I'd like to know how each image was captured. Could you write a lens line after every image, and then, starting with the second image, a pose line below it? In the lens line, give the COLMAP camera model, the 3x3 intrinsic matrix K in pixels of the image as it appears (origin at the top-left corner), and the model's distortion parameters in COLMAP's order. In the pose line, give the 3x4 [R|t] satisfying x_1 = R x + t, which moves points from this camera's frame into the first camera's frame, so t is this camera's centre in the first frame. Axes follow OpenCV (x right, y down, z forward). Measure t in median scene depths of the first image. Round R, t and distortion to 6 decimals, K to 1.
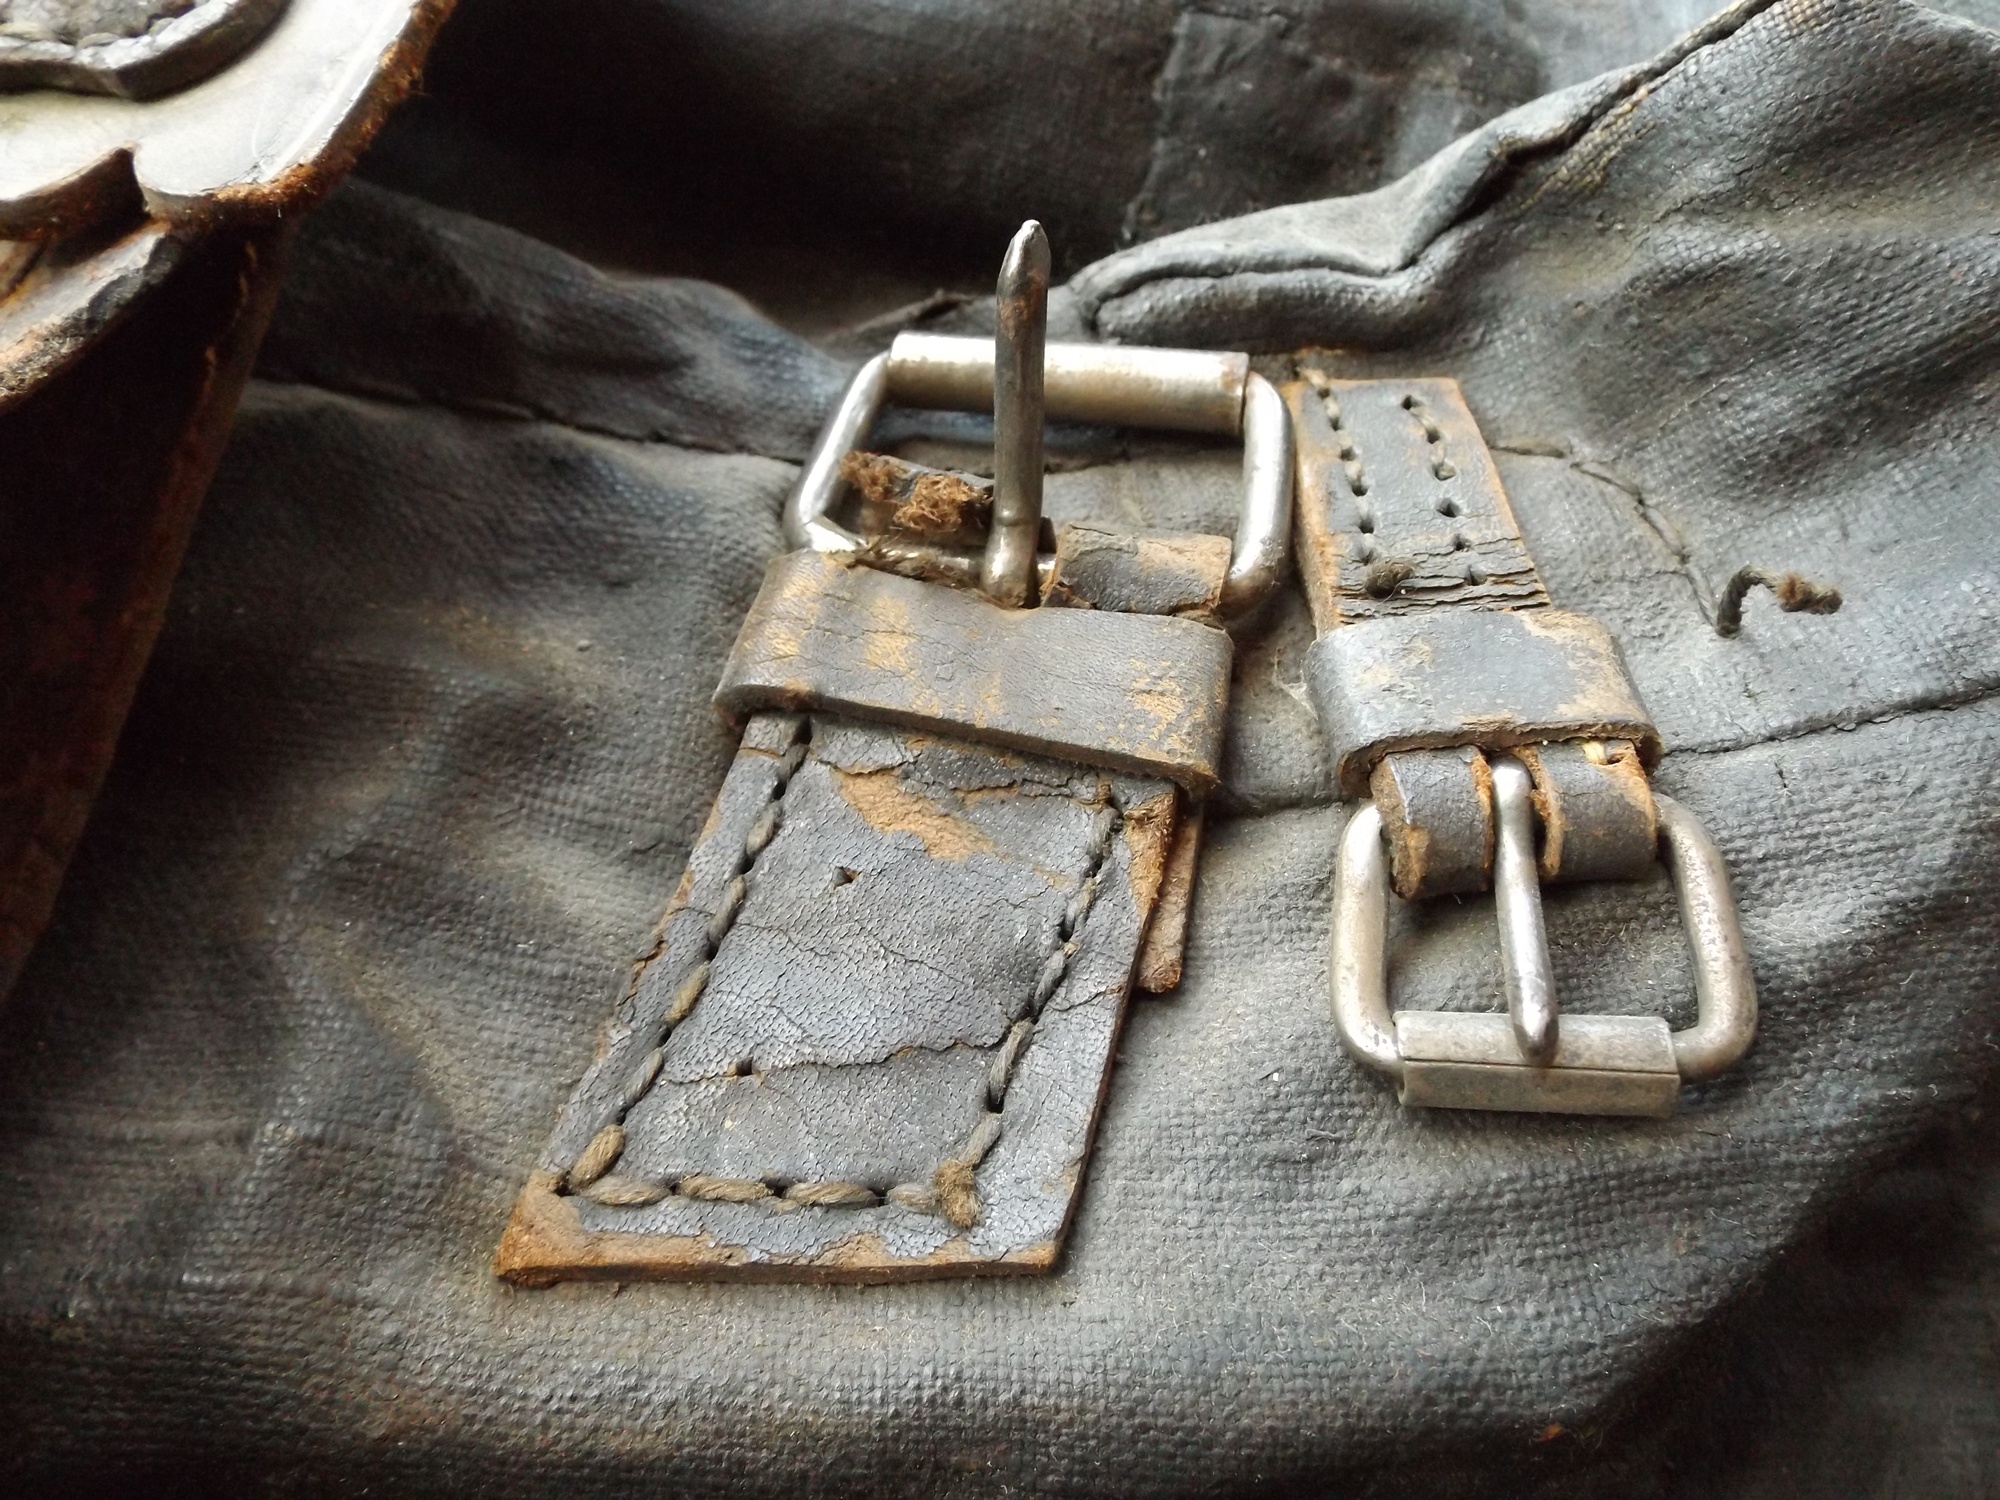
lens RADIAL K [[1408.7, 0, 990.1], [0, 1408.7, 761.9], [0, 0, 1]] dist [0.021096, -0.032925]
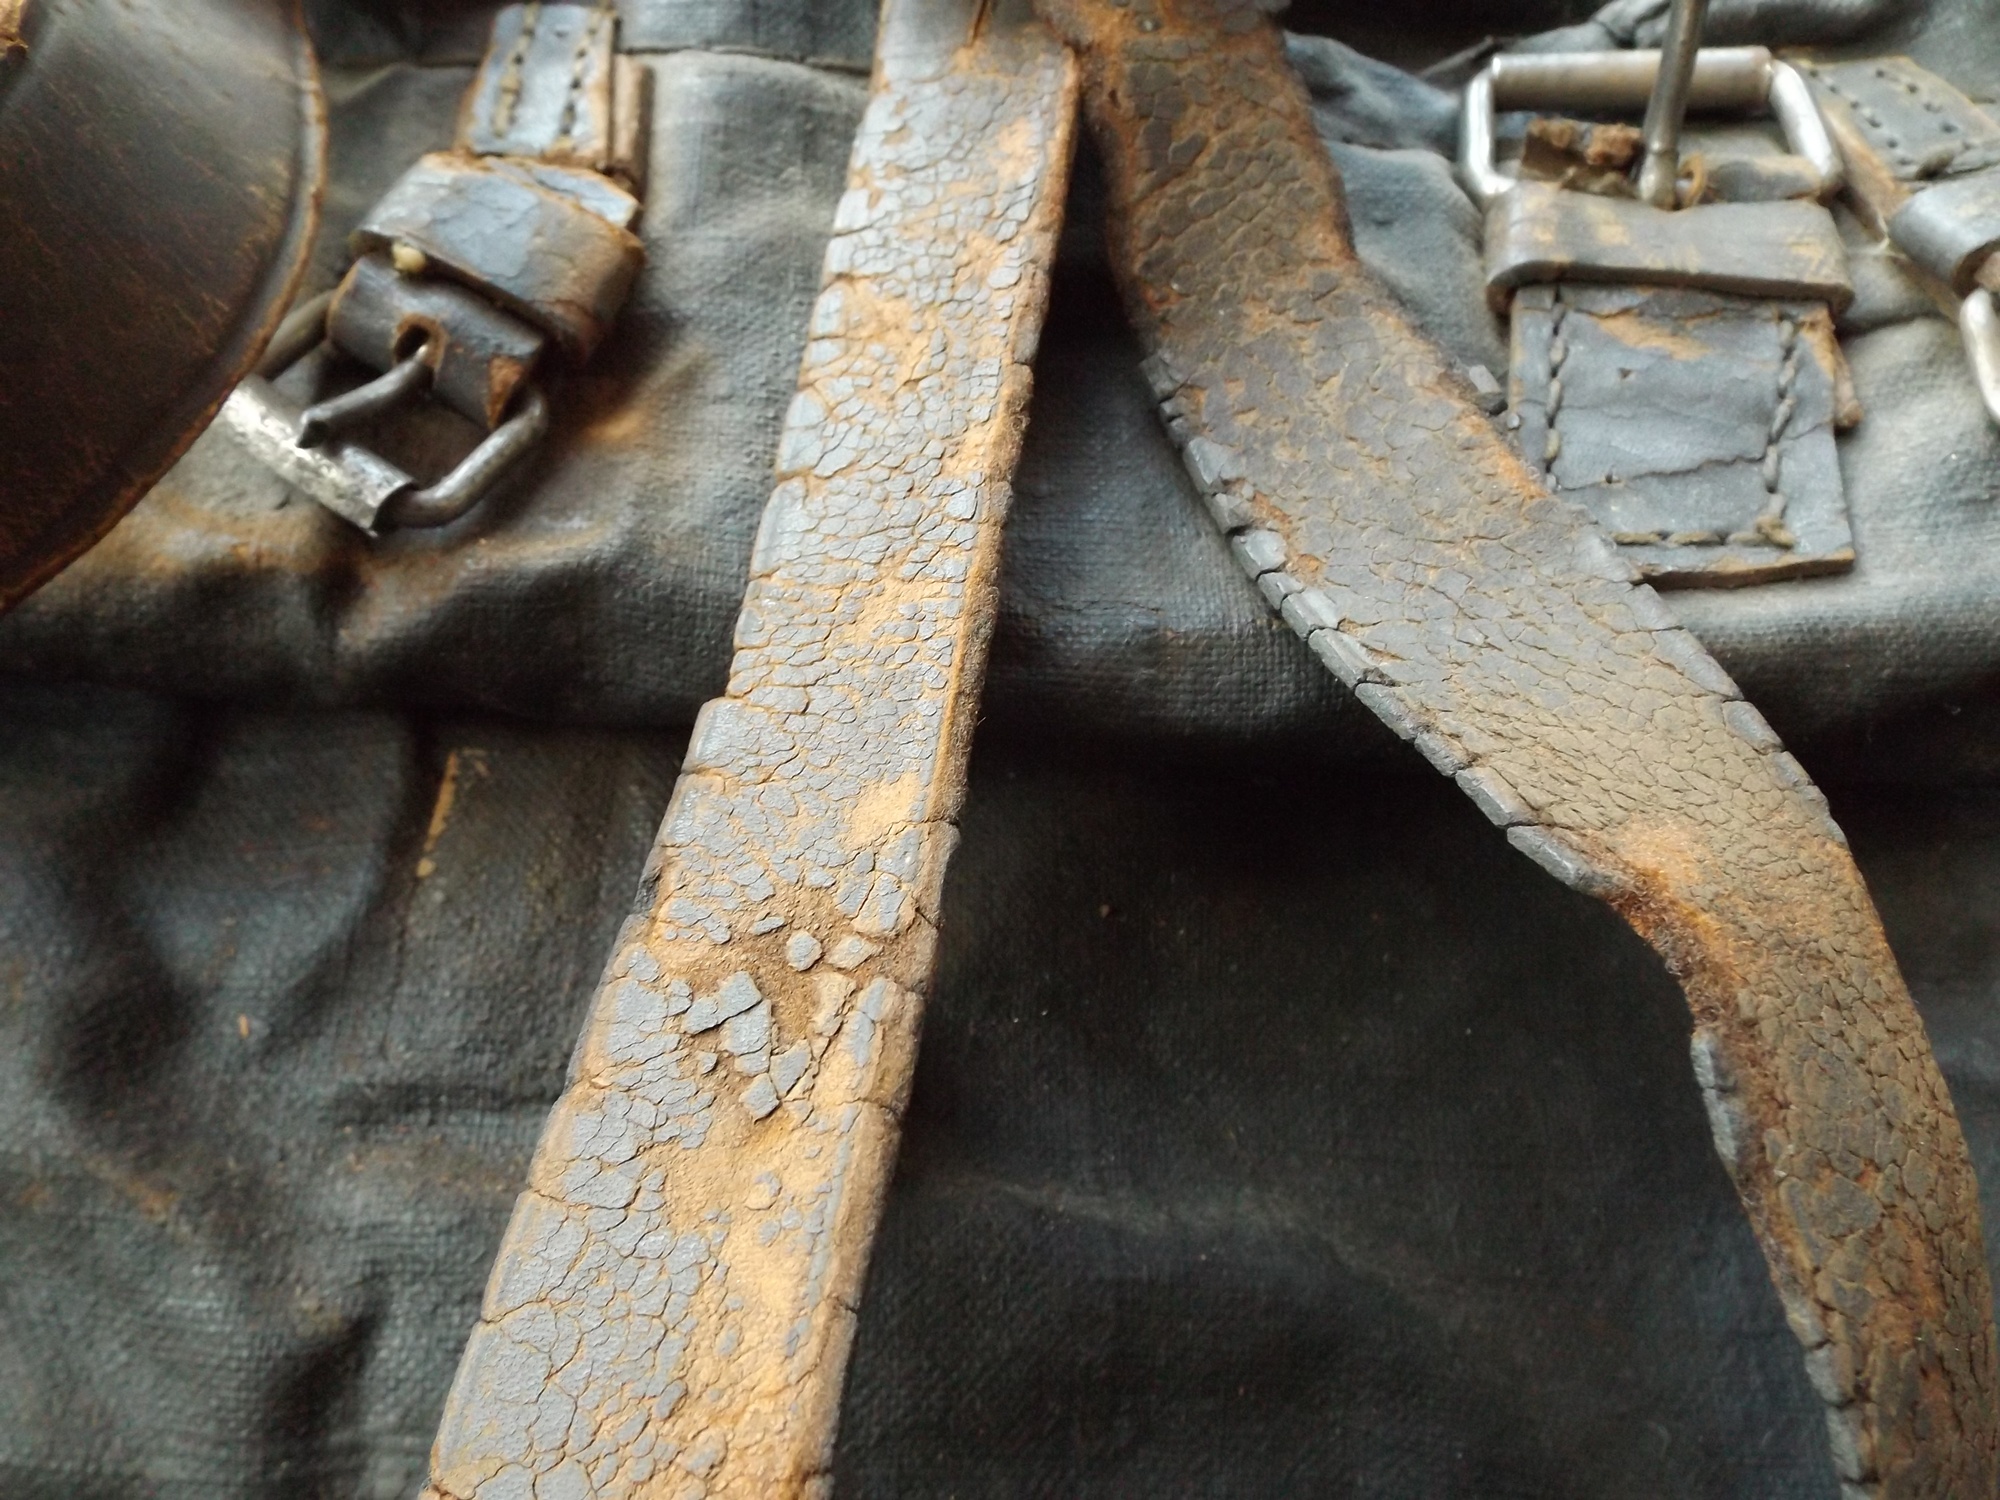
lens RADIAL K [[1408.7, 0, 1000.2], [0, 1408.7, 758.1], [0, 0, 1]] dist [0.021096, -0.032925]
pose [[0.996166, -0.087305, 0.005538, -0.767047], [0.087227, 0.996103, 0.013034, 0.390557], [-0.006654, -0.012501, 0.999900, -0.465677]]
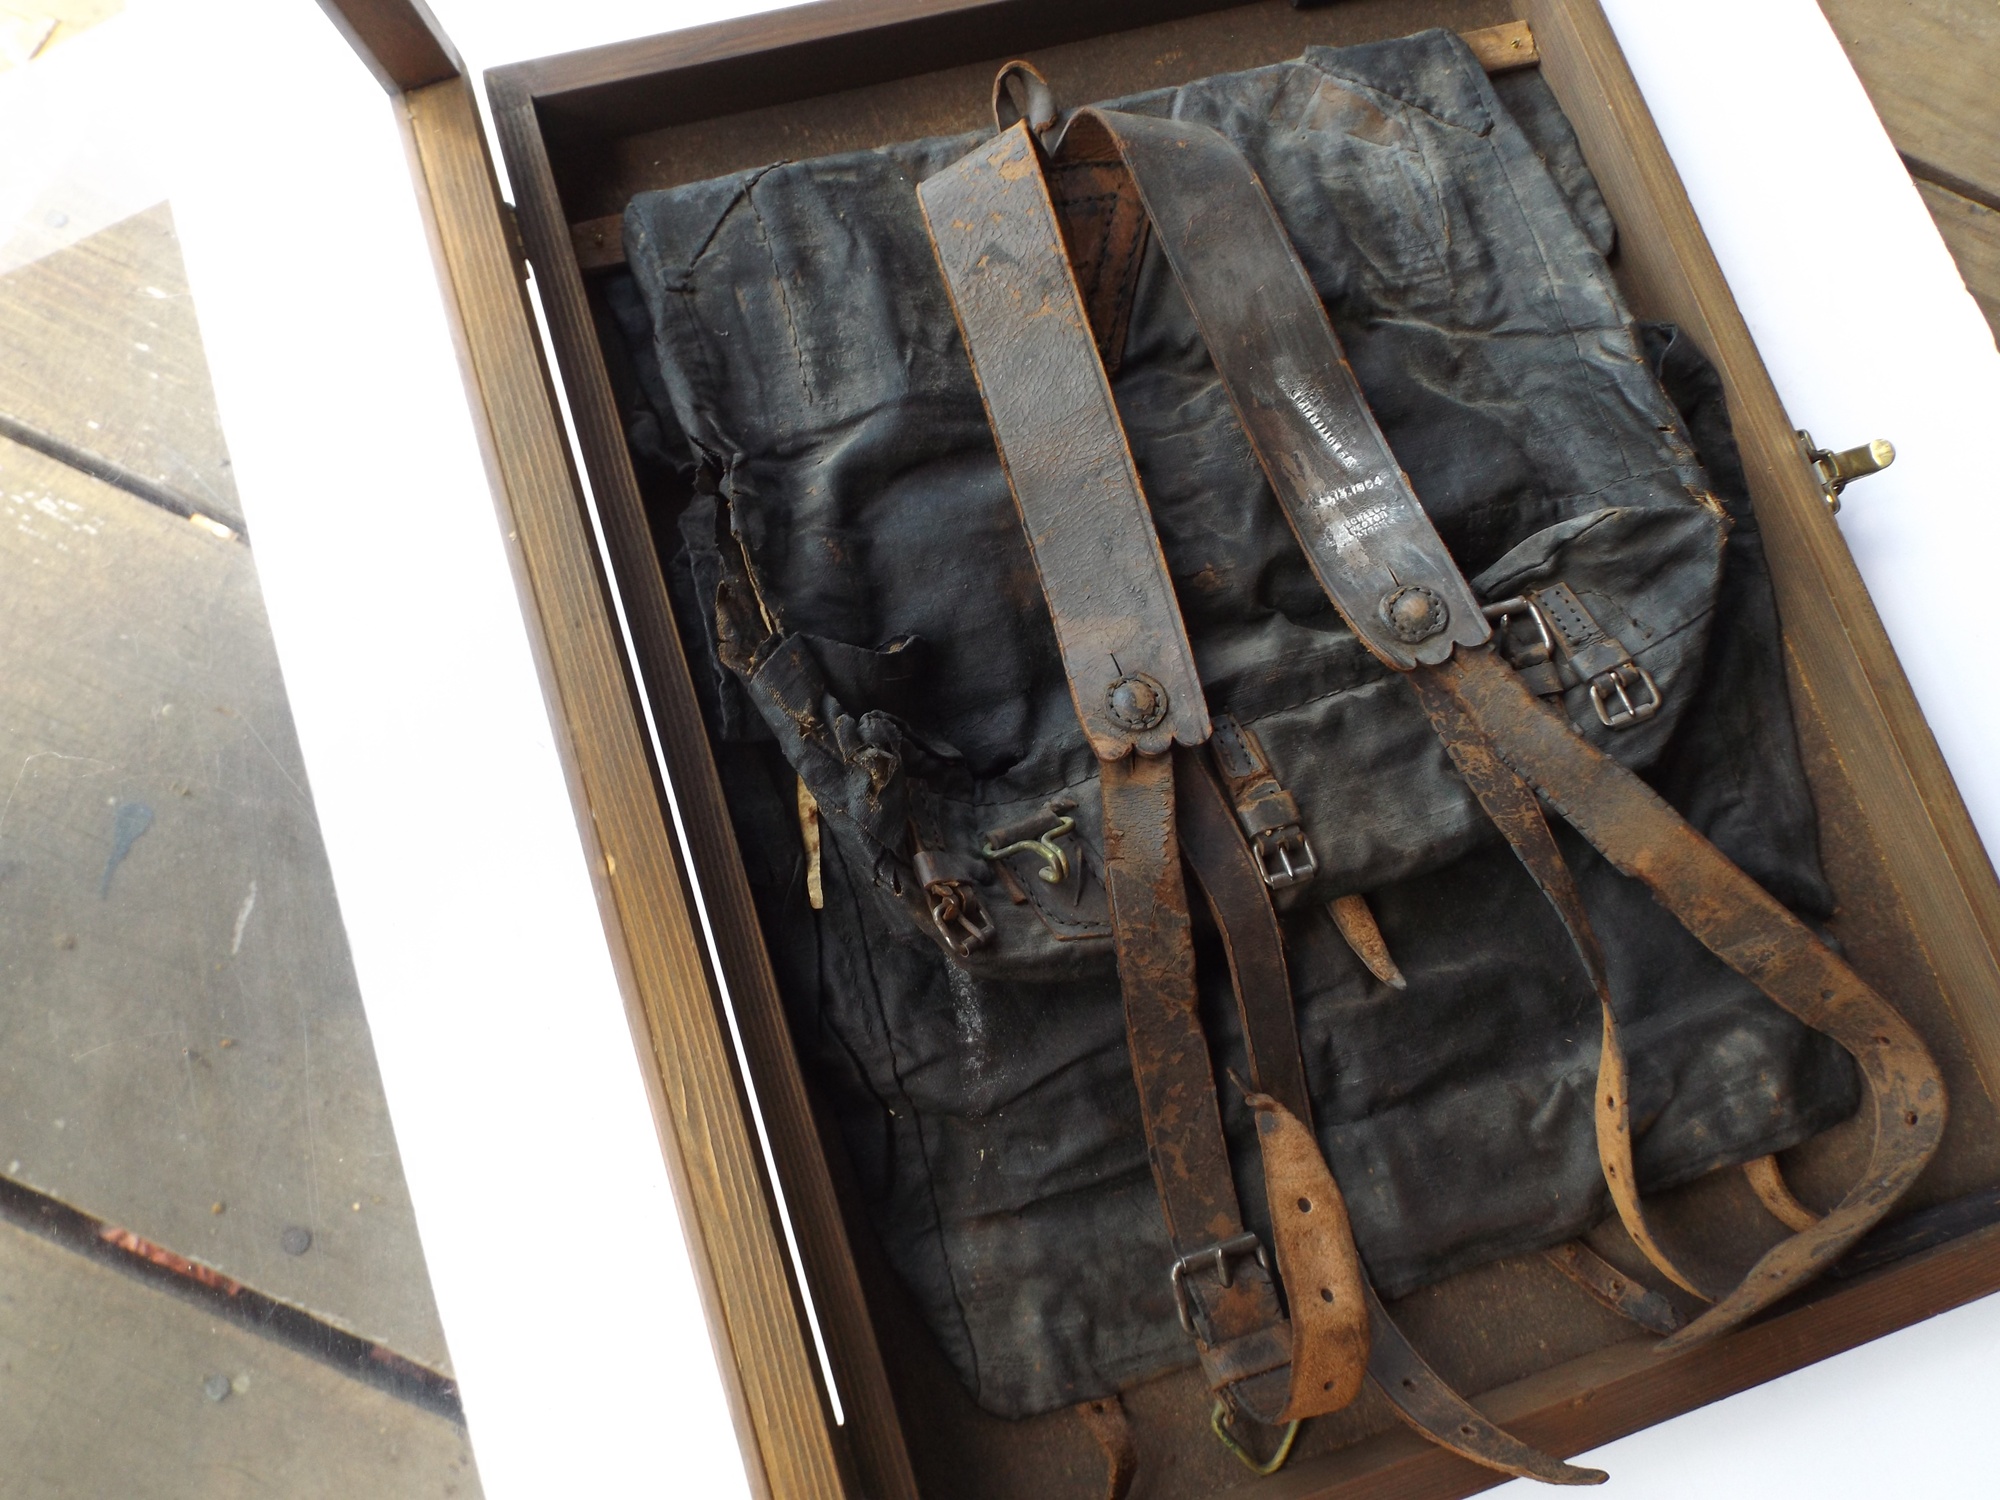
lens RADIAL K [[1408.7, 0, 1004.7], [0, 1408.7, 755.1], [0, 0, 1]] dist [0.021096, -0.032925]
pose [[0.919705, -0.391012, 0.035379, -2.179053], [0.376083, 0.903276, 0.206528, -1.743379], [-0.112712, -0.176639, 0.977801, -4.293534]]
